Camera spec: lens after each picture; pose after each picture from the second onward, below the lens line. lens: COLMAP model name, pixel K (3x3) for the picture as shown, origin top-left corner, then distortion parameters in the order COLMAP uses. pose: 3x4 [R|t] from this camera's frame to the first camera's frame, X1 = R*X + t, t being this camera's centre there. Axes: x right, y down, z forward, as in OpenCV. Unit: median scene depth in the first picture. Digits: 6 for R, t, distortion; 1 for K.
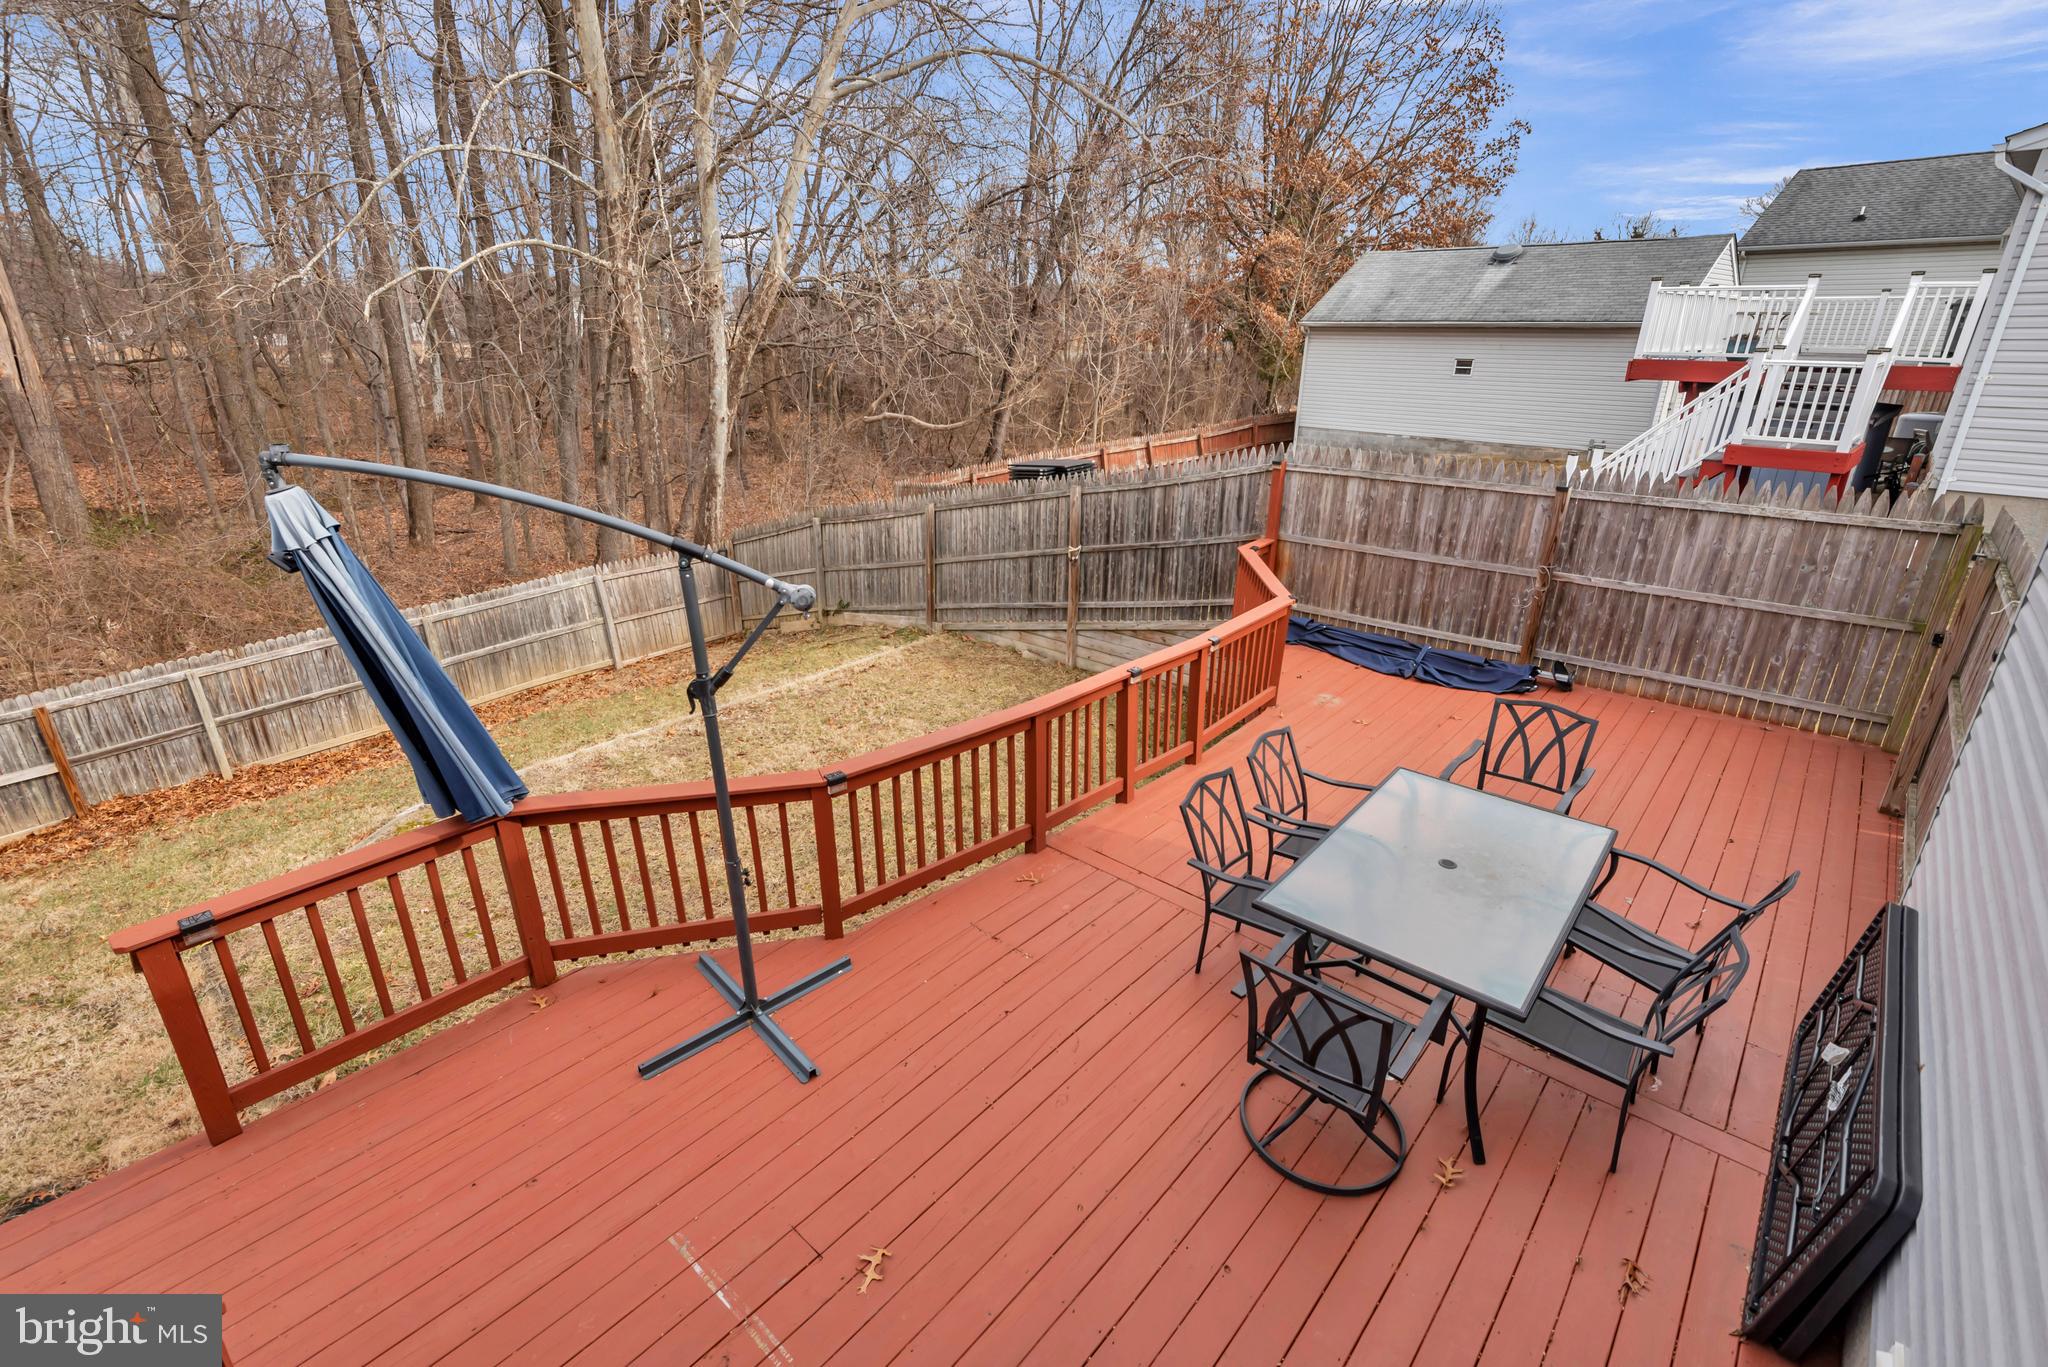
lens RADIAL K [[930.6, 0, 1027.2], [0, 930.6, 687.7], [0, 0, 1]] dist [-0.005142, -0.000903]
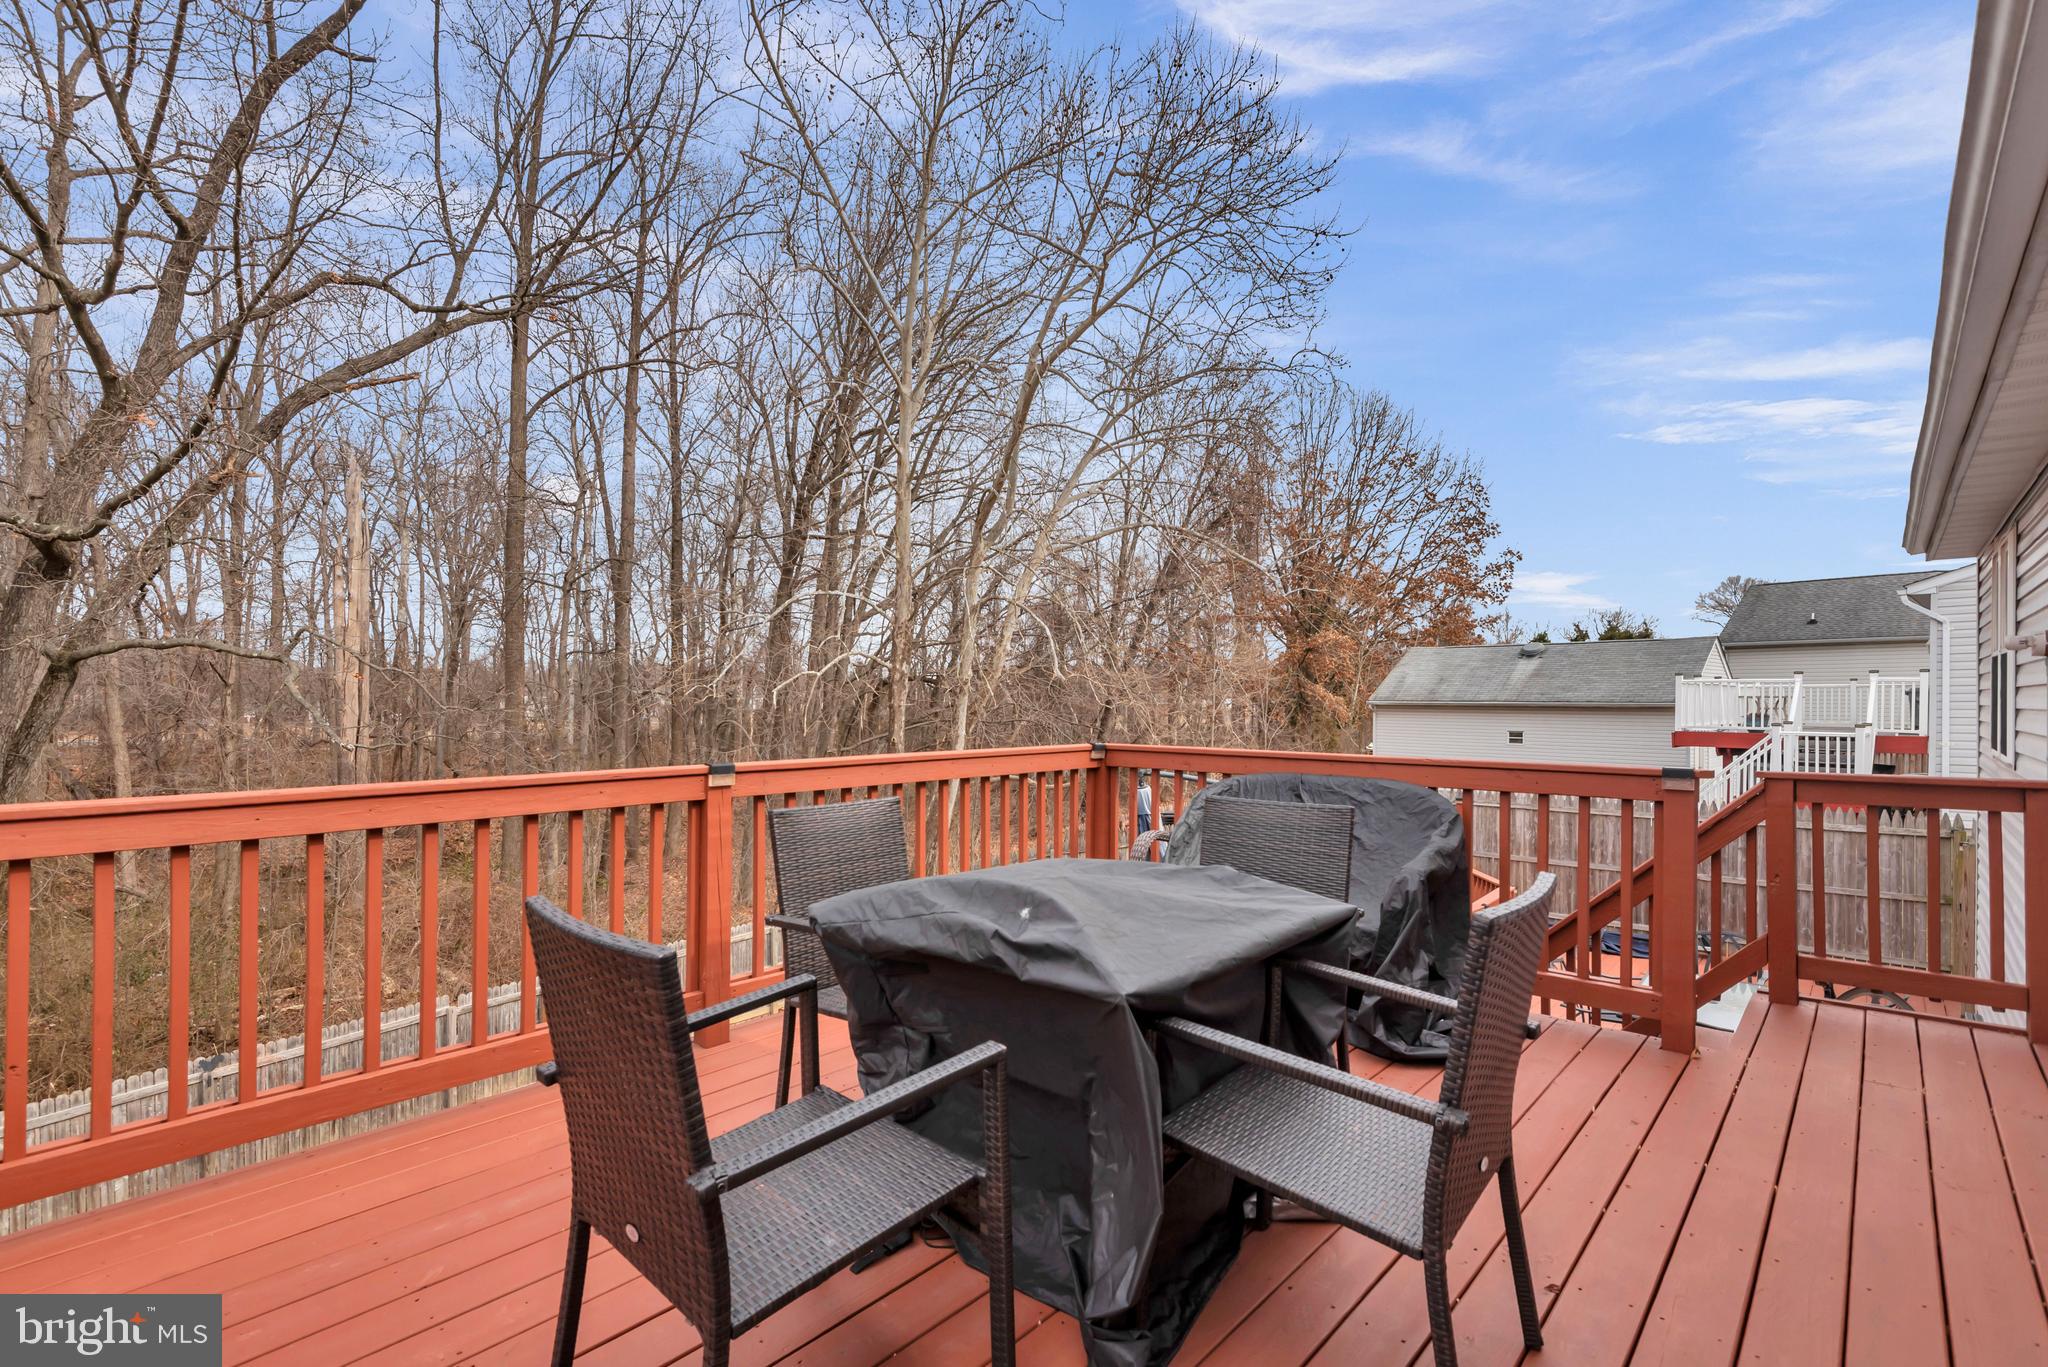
lens RADIAL K [[933.9, 0, 1023.3], [0, 933.9, 688.6], [0, 0, 1]] dist [0.001960, -0.018803]
pose [[0.999724, 0.003858, -0.023194, -0.220147], [-0.012277, 0.926942, -0.375003, 0.085953], [0.020053, 0.375184, 0.926733, -0.235940]]
